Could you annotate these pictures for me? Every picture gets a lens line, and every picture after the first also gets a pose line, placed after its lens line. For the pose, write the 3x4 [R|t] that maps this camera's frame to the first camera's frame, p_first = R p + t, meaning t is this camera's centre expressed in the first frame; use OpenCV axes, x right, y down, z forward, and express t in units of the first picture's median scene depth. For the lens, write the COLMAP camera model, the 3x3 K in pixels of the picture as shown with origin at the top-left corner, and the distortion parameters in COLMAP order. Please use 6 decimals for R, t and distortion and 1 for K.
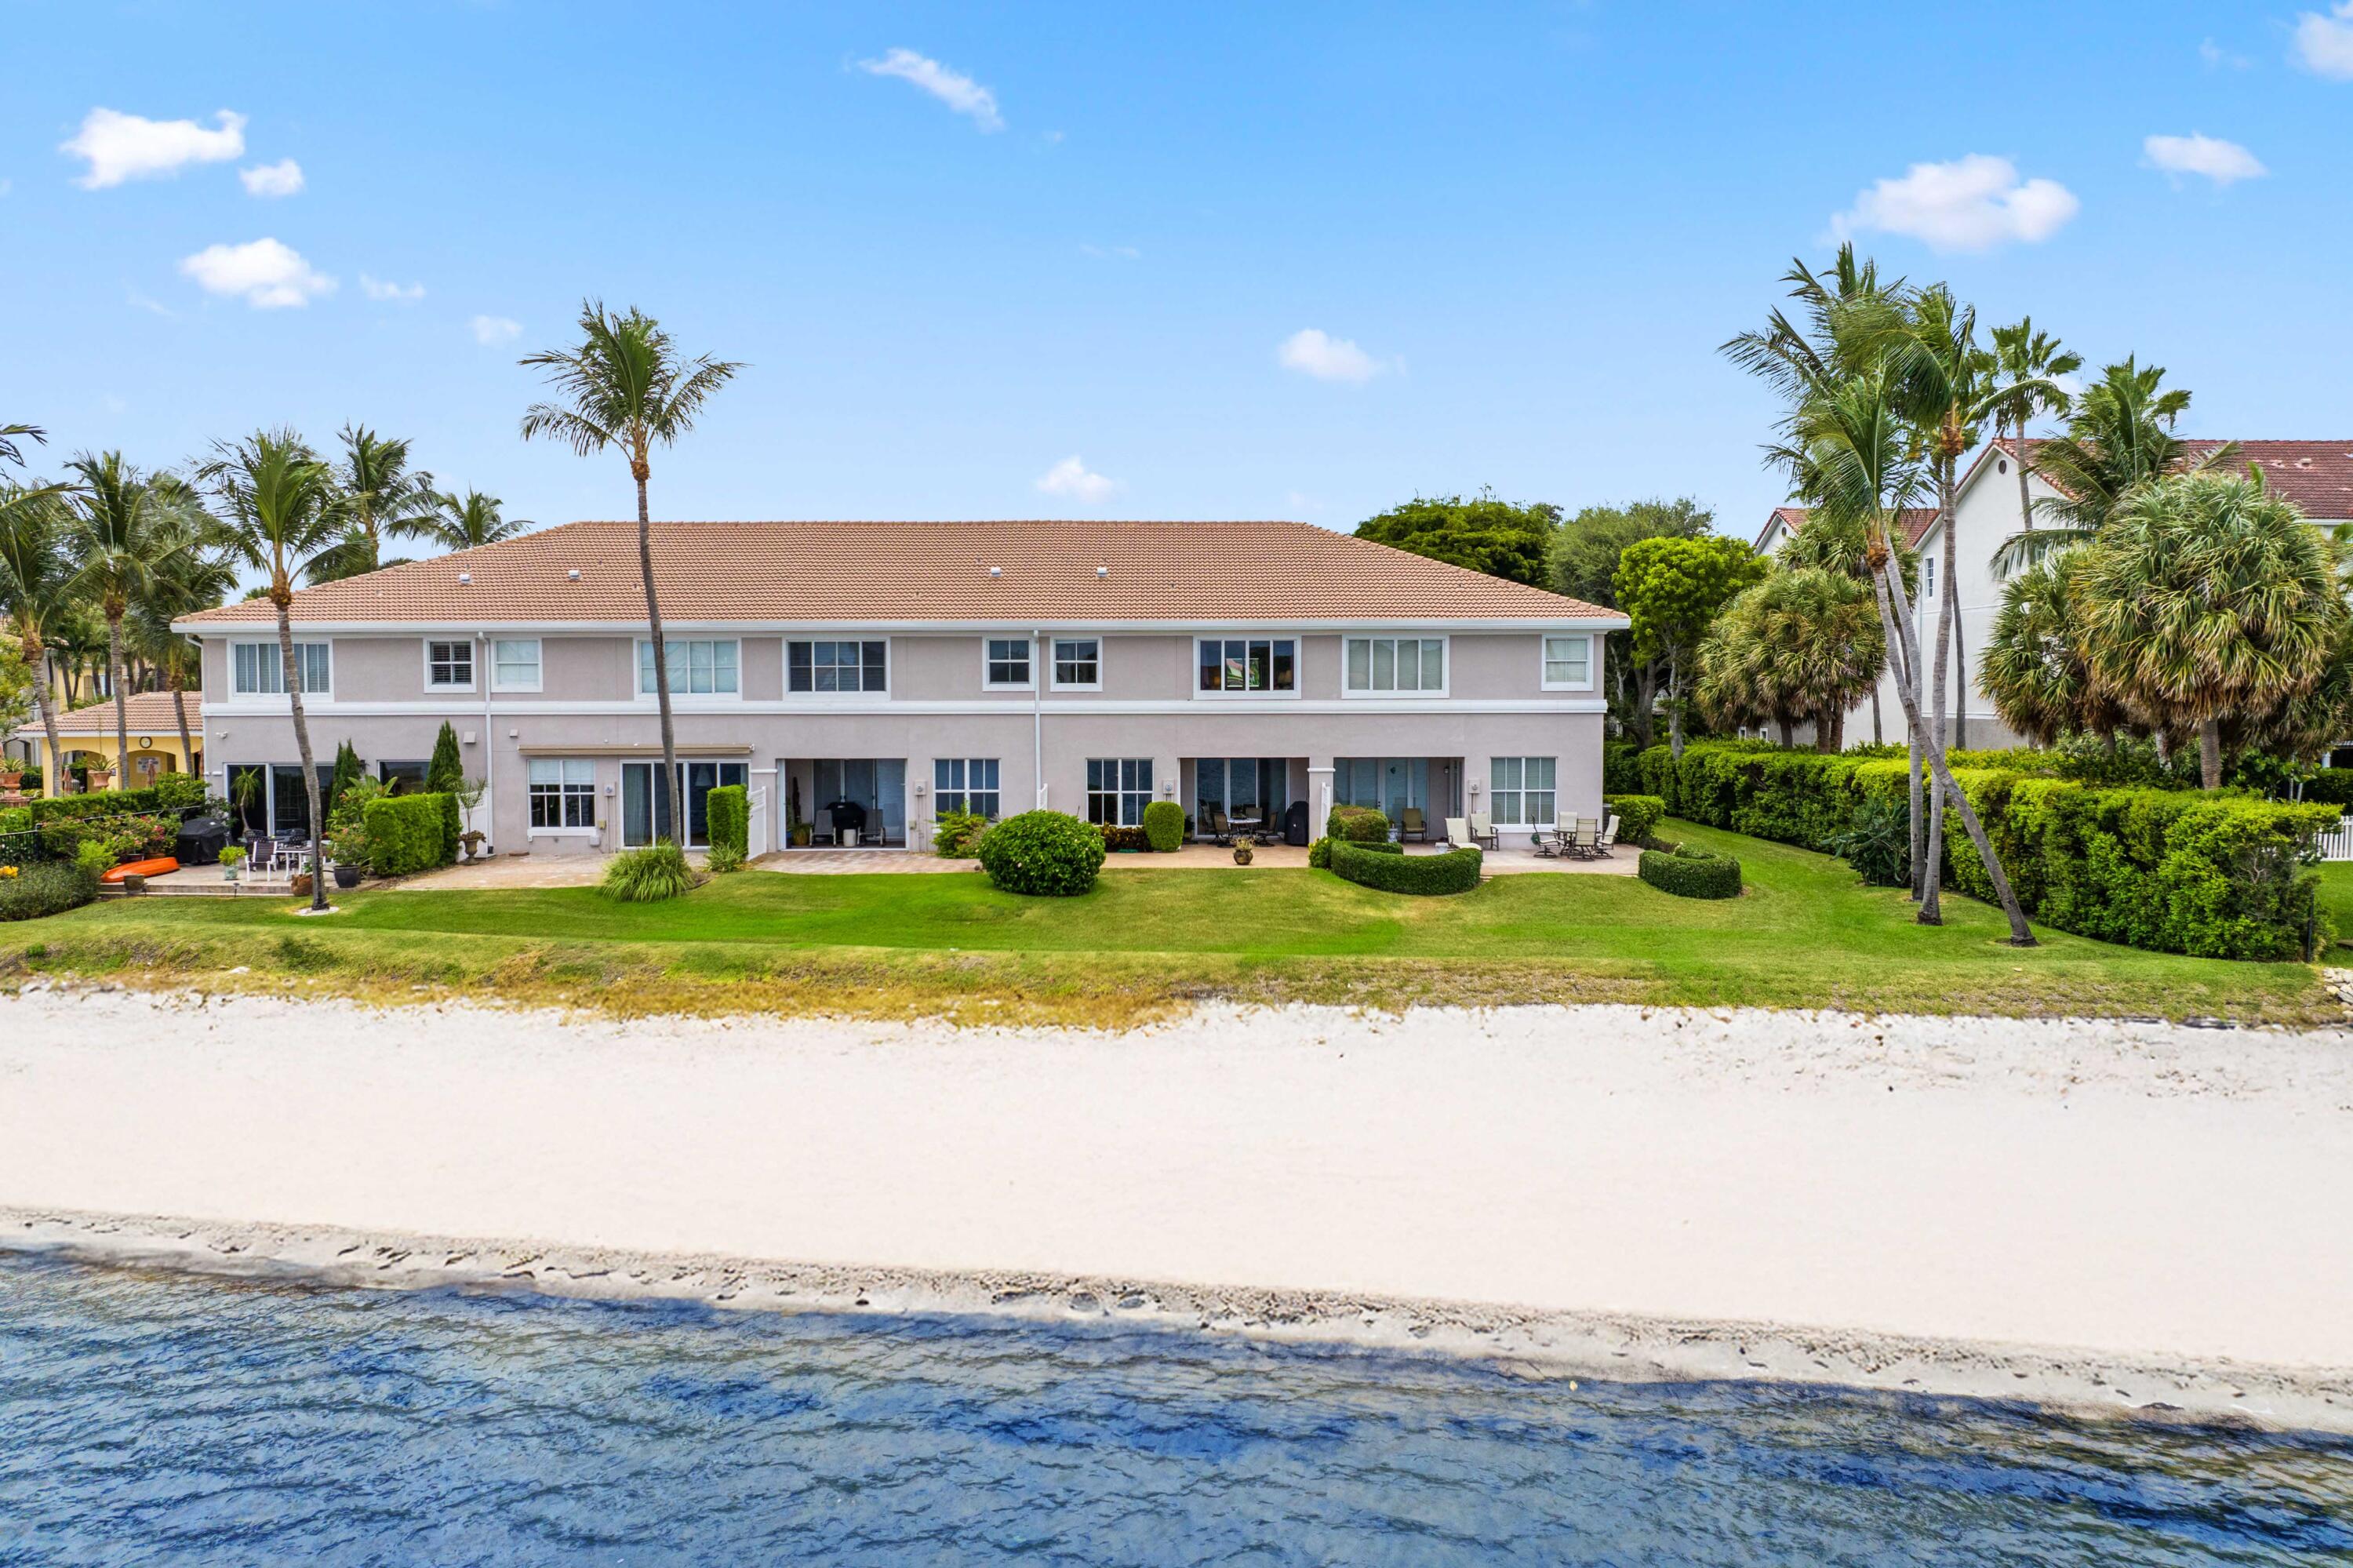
lens RADIAL K [[1643.3, 0, 1170.2], [0, 1643.3, 780.2], [0, 0, 1]] dist [0.002439, -0.004222]
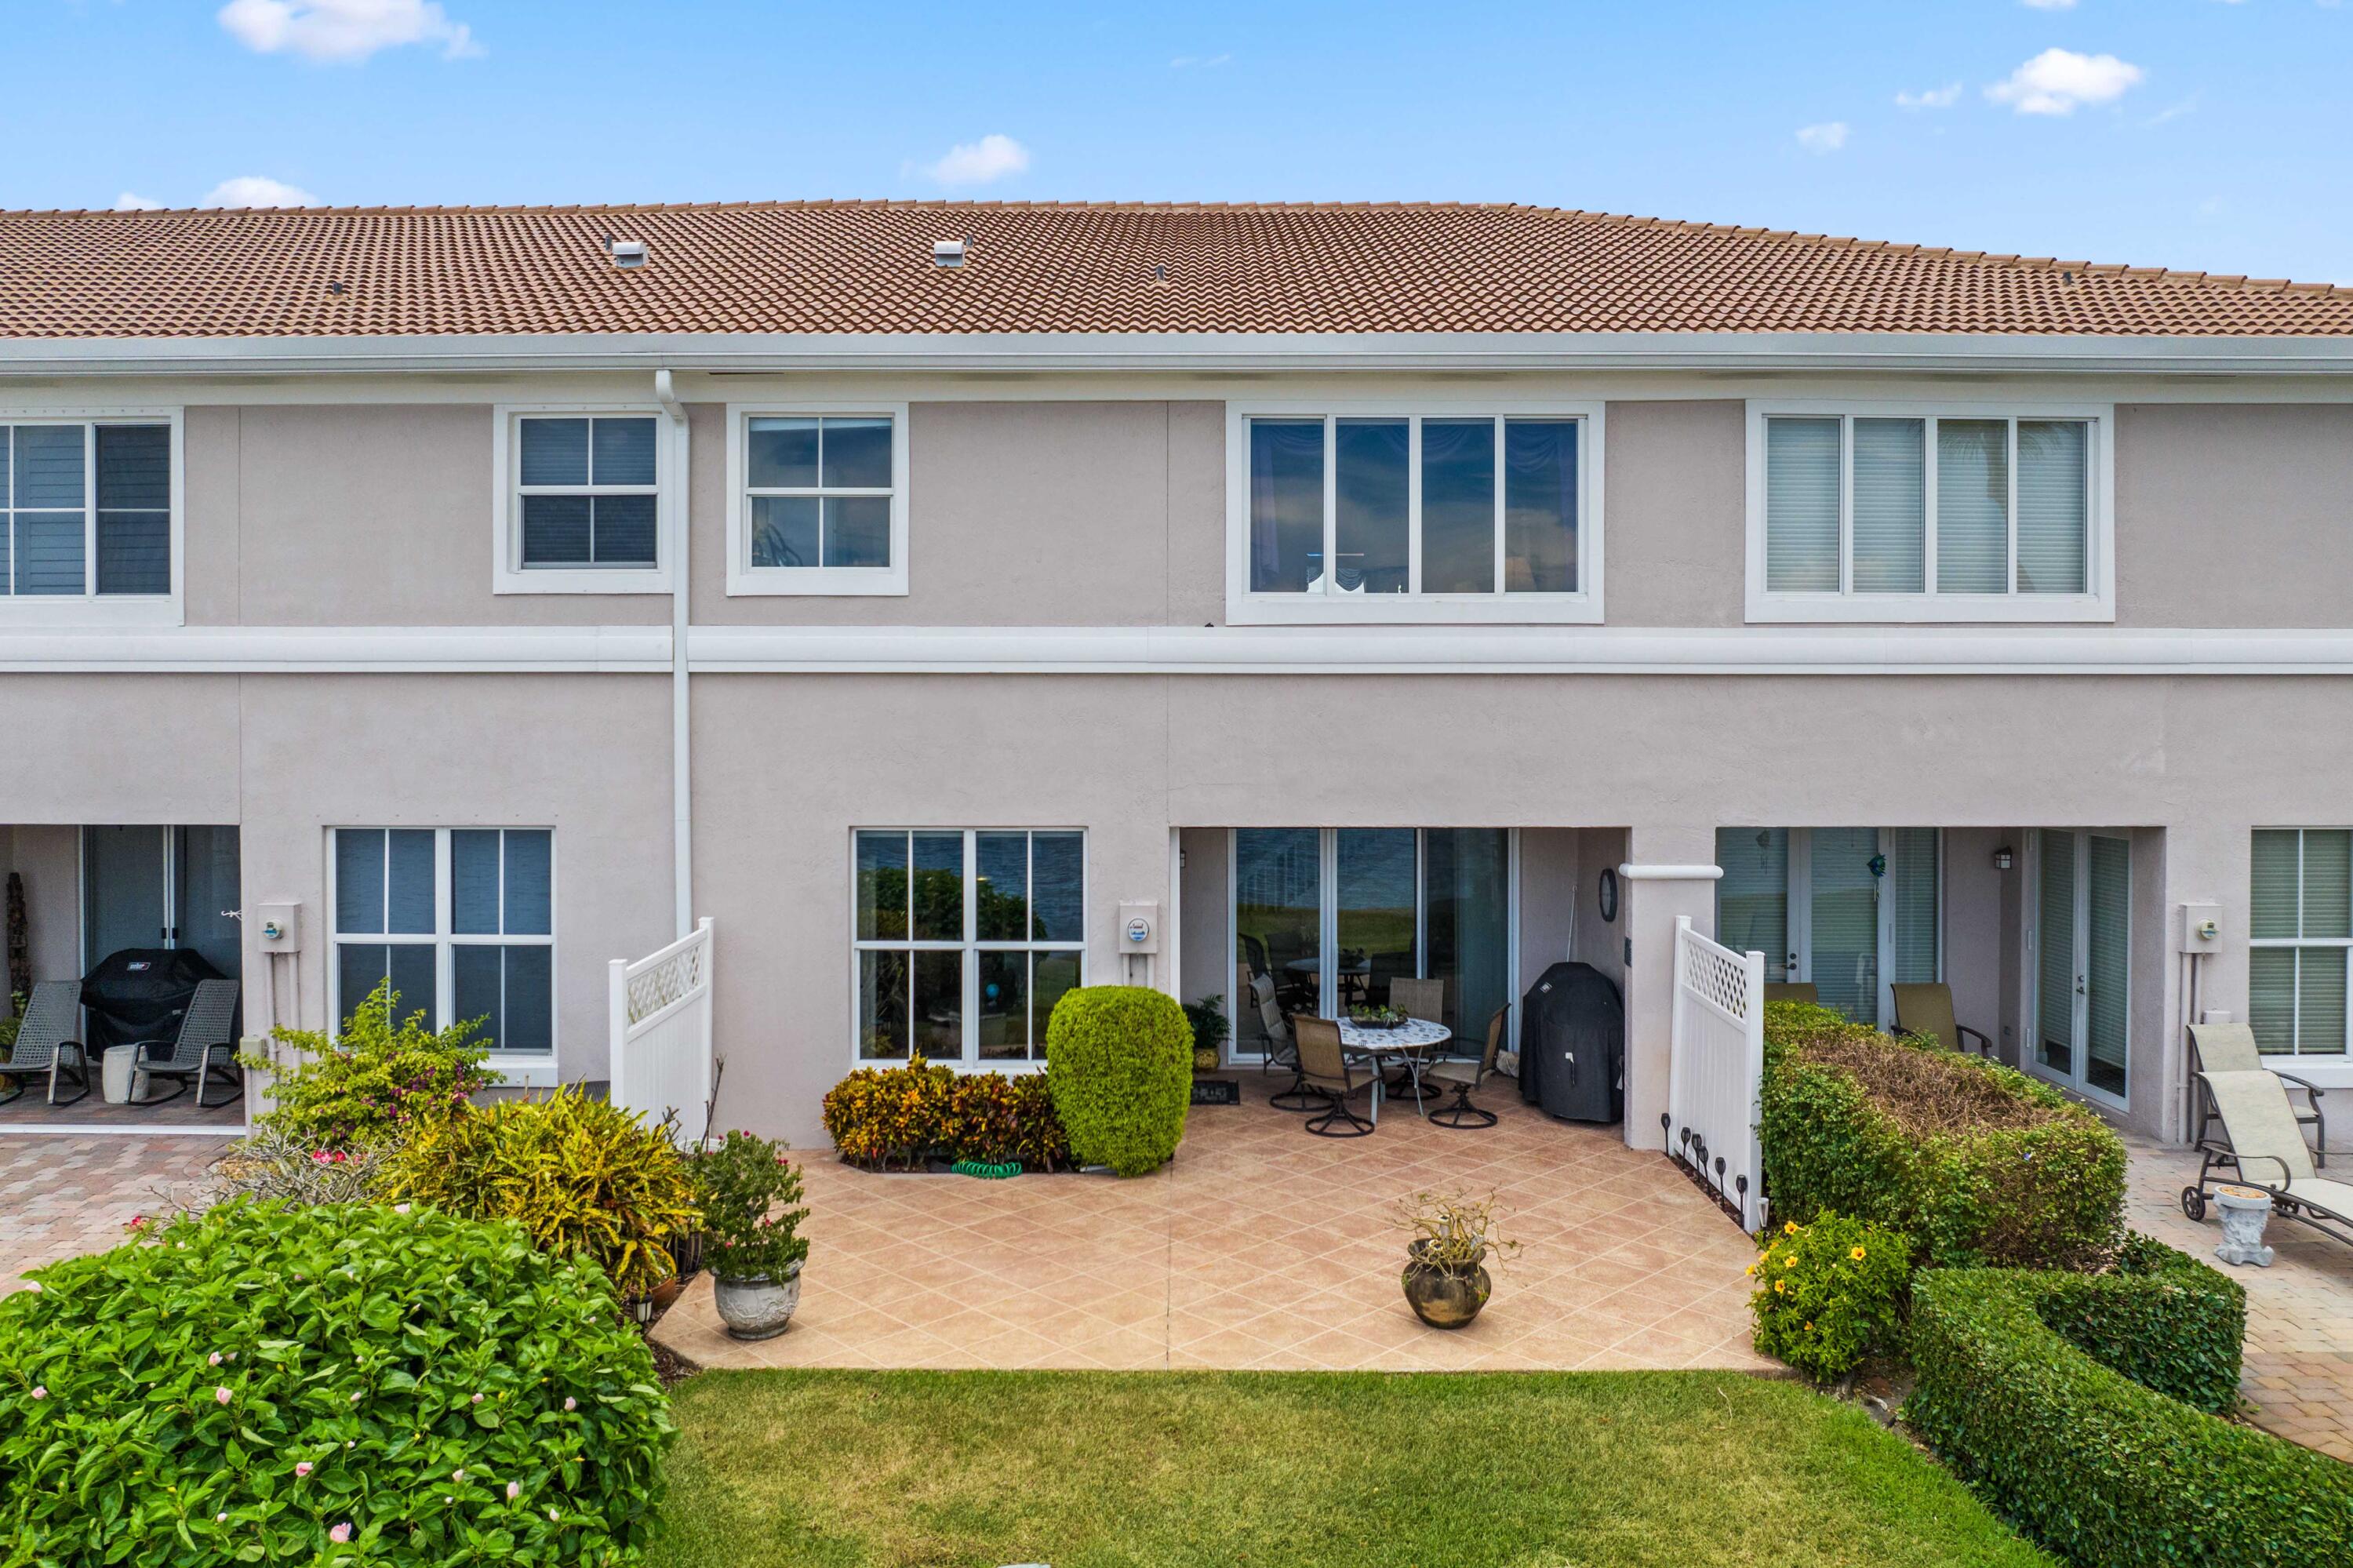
lens RADIAL K [[1643.3, 0, 1182.4], [0, 1643.3, 781.9], [0, 0, 1]] dist [0.002439, -0.004222]
pose [[0.999957, 0.003696, -0.008537, 0.009050], [-0.003768, 0.999957, -0.008437, -0.019059], [0.008506, 0.008469, 0.999928, 0.712146]]
